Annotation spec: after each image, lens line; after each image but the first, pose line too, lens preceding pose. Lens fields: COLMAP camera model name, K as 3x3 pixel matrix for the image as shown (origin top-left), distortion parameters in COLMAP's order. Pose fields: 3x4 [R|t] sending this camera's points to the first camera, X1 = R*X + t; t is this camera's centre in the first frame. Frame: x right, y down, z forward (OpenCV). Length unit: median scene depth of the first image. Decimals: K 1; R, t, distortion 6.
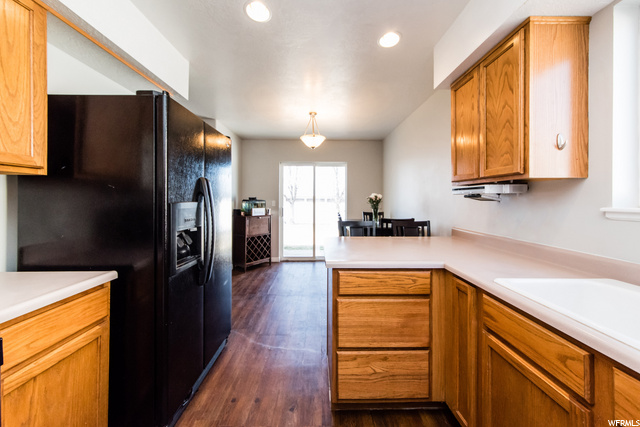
lens RADIAL K [[236.0, 0, 322.4], [0, 236.0, 200.1], [0, 0, 1]] dist [-0.000376, 0.000137]
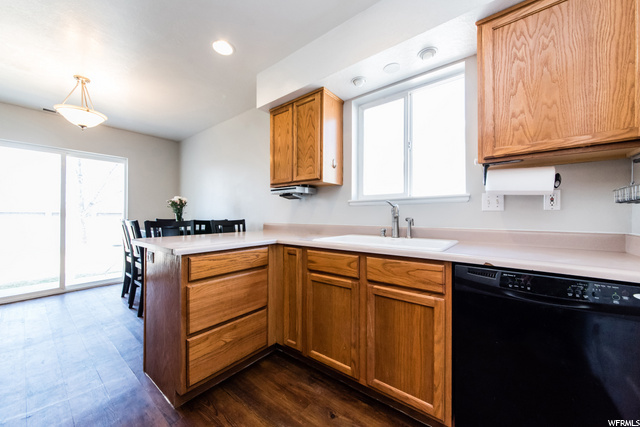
lens RADIAL K [[235.9, 0, 320.0], [0, 235.9, 213.5], [0, 0, 1]] dist [0.015335, 0.000037]
pose [[0.642958, 0.015695, 0.765740, -0.357059], [-0.007112, 0.999869, -0.014522, 0.132147], [-0.765868, 0.003891, 0.642986, -0.061390]]
